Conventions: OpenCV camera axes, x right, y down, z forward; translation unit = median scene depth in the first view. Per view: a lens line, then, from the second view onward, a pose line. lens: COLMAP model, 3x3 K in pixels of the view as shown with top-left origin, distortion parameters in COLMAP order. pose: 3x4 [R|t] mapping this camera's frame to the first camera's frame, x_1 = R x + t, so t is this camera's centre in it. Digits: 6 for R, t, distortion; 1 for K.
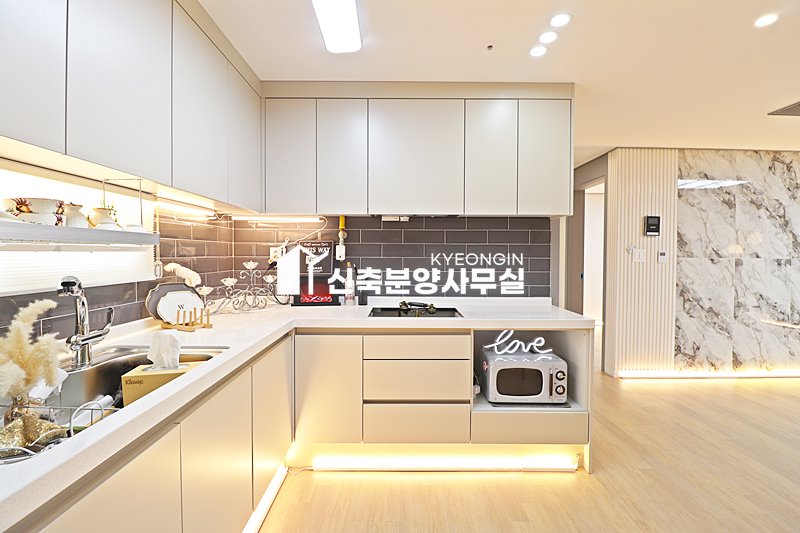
lens RADIAL K [[368.3, 0, 402.9], [0, 368.3, 260.8], [0, 0, 1]] dist [-0.002925, -0.011160]
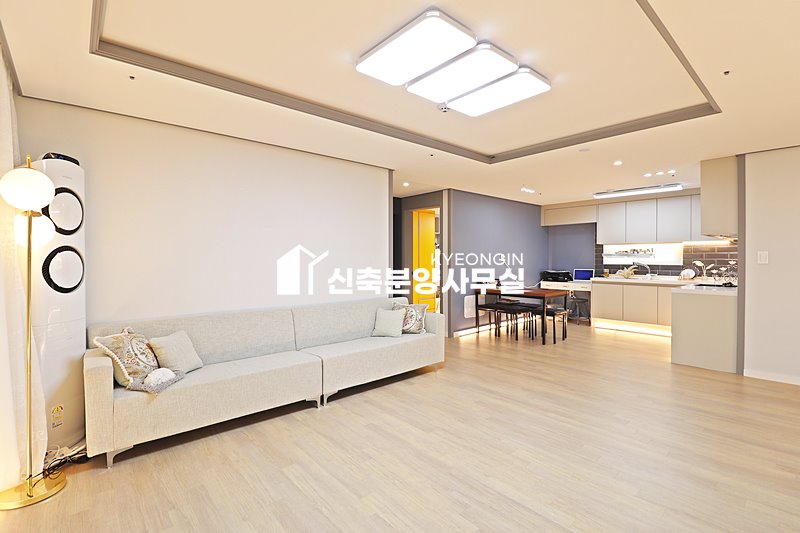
lens RADIAL K [[368.3, 0, 403.8], [0, 368.3, 262.1], [0, 0, 1]] dist [-0.002925, -0.011160]
pose [[-0.754483, 0.004041, -0.656307, 1.730472], [-0.014267, 0.999644, 0.022556, -0.008895], [0.656165, 0.026382, -0.754156, 0.890214]]
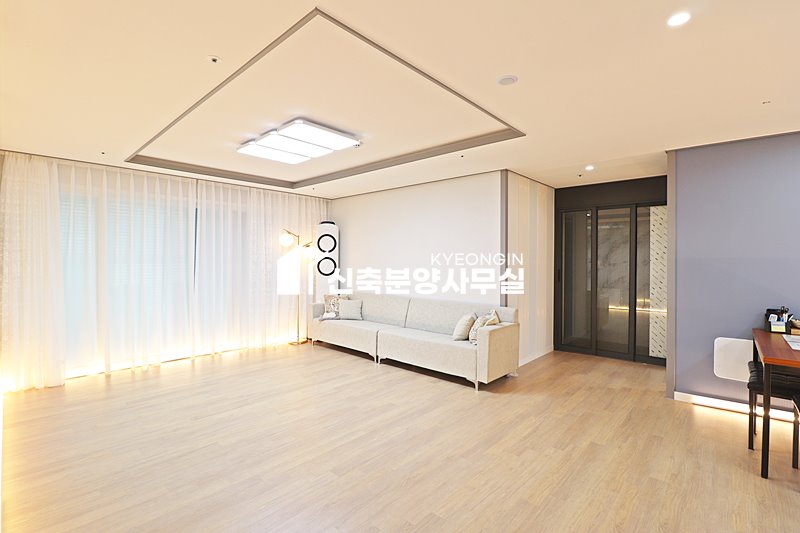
lens RADIAL K [[368.3, 0, 399.4], [0, 368.3, 259.2], [0, 0, 1]] dist [-0.002925, -0.011160]
pose [[-0.731879, -0.006532, 0.681403, 0.408069], [0.004439, 0.999887, 0.014353, -0.026467], [-0.681420, 0.013529, -0.731768, 0.995551]]
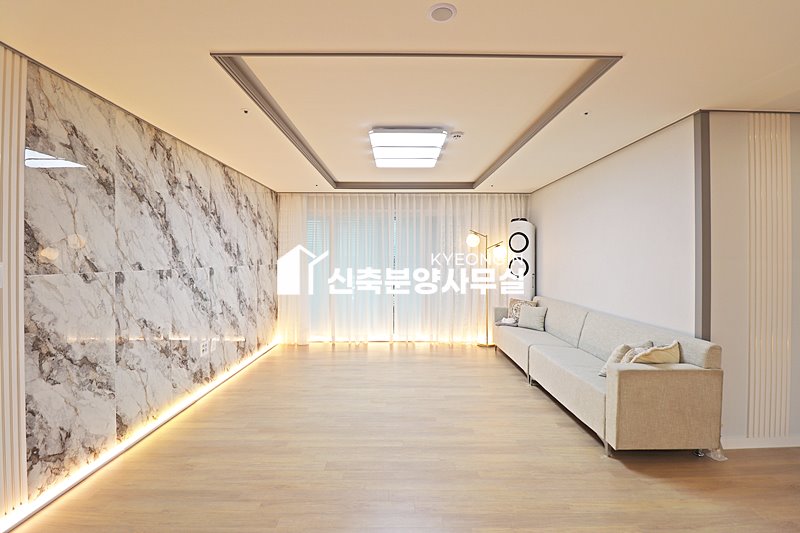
lens RADIAL K [[368.3, 0, 398.6], [0, 368.3, 258.3], [0, 0, 1]] dist [-0.002925, -0.011160]
pose [[0.004361, -0.004864, 0.999979, 0.262845], [0.017515, 0.999835, 0.004786, -0.025424], [-0.999837, 0.017493, 0.004446, 0.498389]]
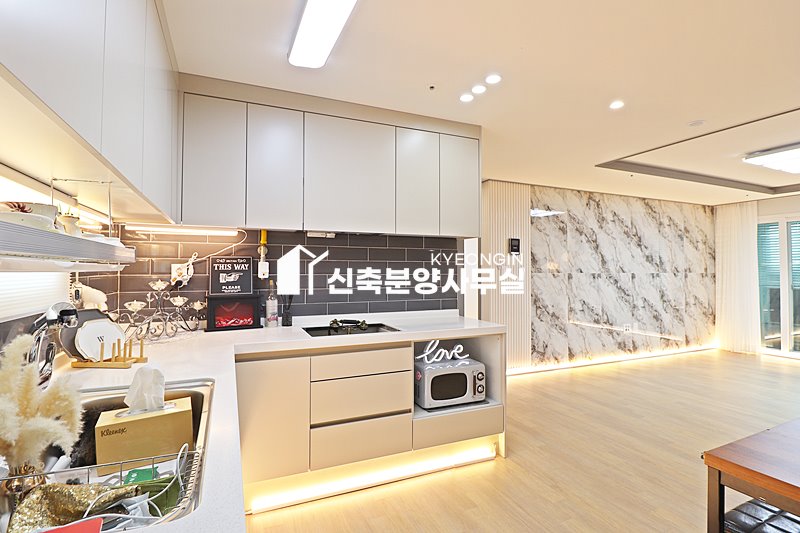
lens RADIAL K [[387.9, 0, 402.0], [0, 387.9, 260.9], [0, 0, 1]] dist [-0.003163, -0.009406]
pose [[0.917845, 0.006650, 0.396882, -0.163994], [0.009512, 0.999204, -0.038741, -0.002778], [-0.396824, 0.039333, 0.917052, -0.017254]]
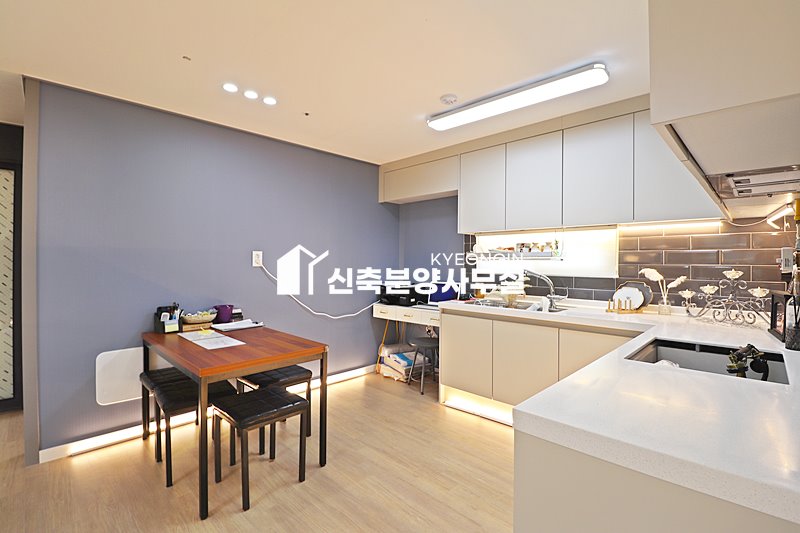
lens RADIAL K [[368.3, 0, 398.0], [0, 368.3, 260.1], [0, 0, 1]] dist [-0.002925, -0.011160]
pose [[-0.706579, -0.007706, -0.707592, 0.532551], [-0.021987, 0.999697, 0.011068, -0.010121], [0.707293, 0.023378, -0.706534, 0.679033]]
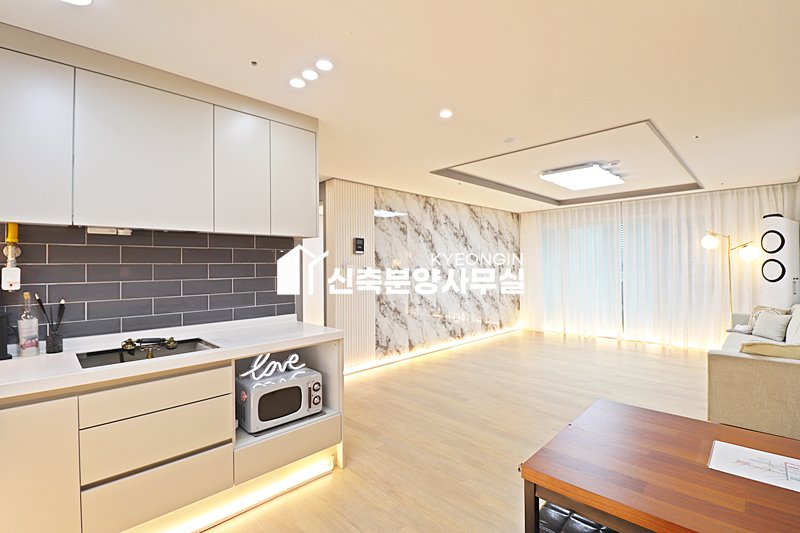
lens RADIAL K [[368.3, 0, 399.3], [0, 368.3, 260.6], [0, 0, 1]] dist [-0.002925, -0.011160]
pose [[0.712610, -0.003543, 0.701552, -0.088810], [0.026590, 0.999405, -0.021962, -0.015510], [-0.701057, 0.034304, 0.712280, 0.030729]]
